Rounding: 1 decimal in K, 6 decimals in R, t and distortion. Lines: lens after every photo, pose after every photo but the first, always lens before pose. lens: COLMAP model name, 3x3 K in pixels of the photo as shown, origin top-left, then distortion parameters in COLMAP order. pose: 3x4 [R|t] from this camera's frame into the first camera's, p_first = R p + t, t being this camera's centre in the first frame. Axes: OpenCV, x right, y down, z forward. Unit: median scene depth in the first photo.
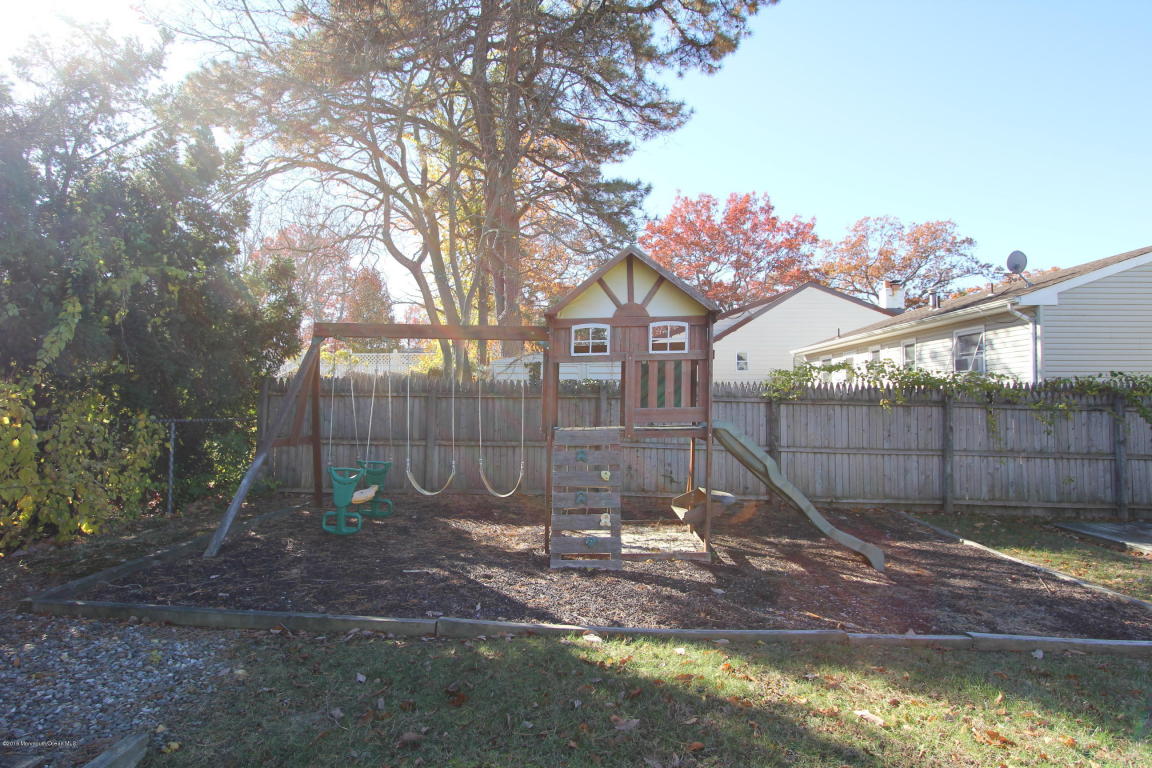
lens RADIAL K [[607.2, 0, 576.0], [0, 607.2, 384.0], [0, 0, 1]] dist [-0.000441, 0.000168]
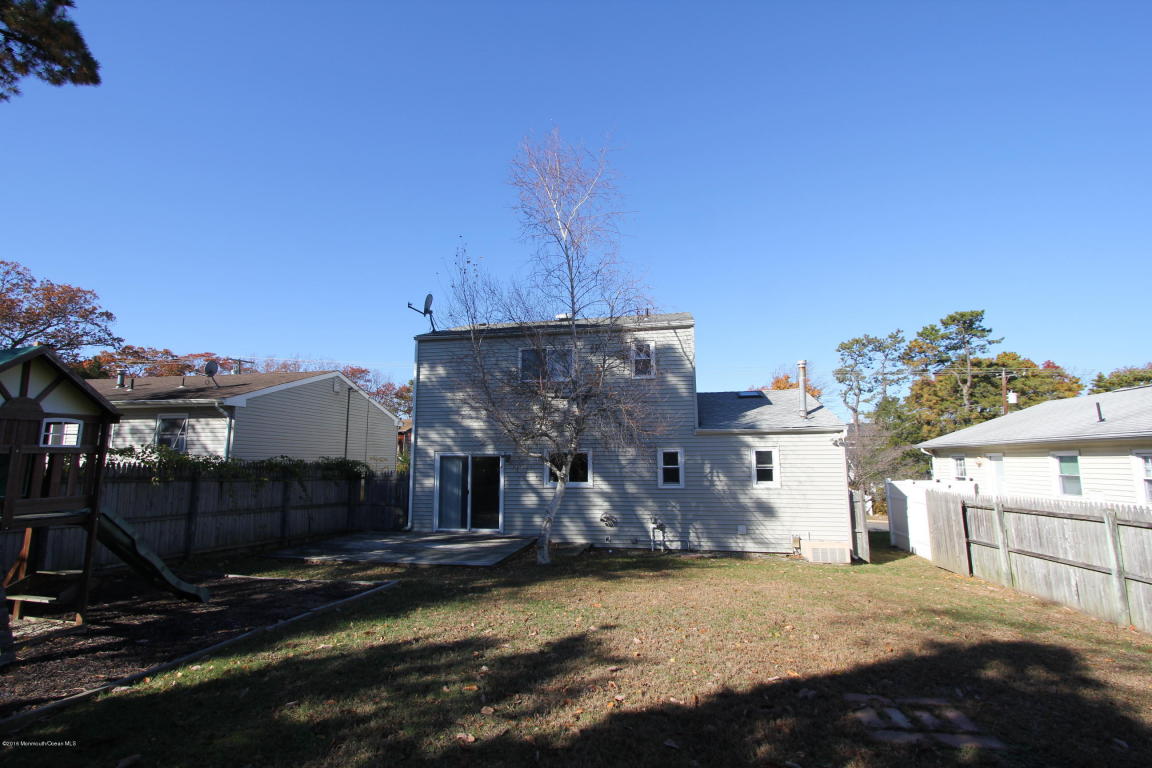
lens RADIAL K [[532.7, 0, 576.0], [0, 532.7, 384.0], [0, 0, 1]] dist [-0.000951, 0.000046]
pose [[0.200399, 0.144375, 0.969018, -0.405163], [-0.035916, 0.989500, -0.139999, -0.041384], [-0.979056, -0.006748, 0.203480, -0.073171]]
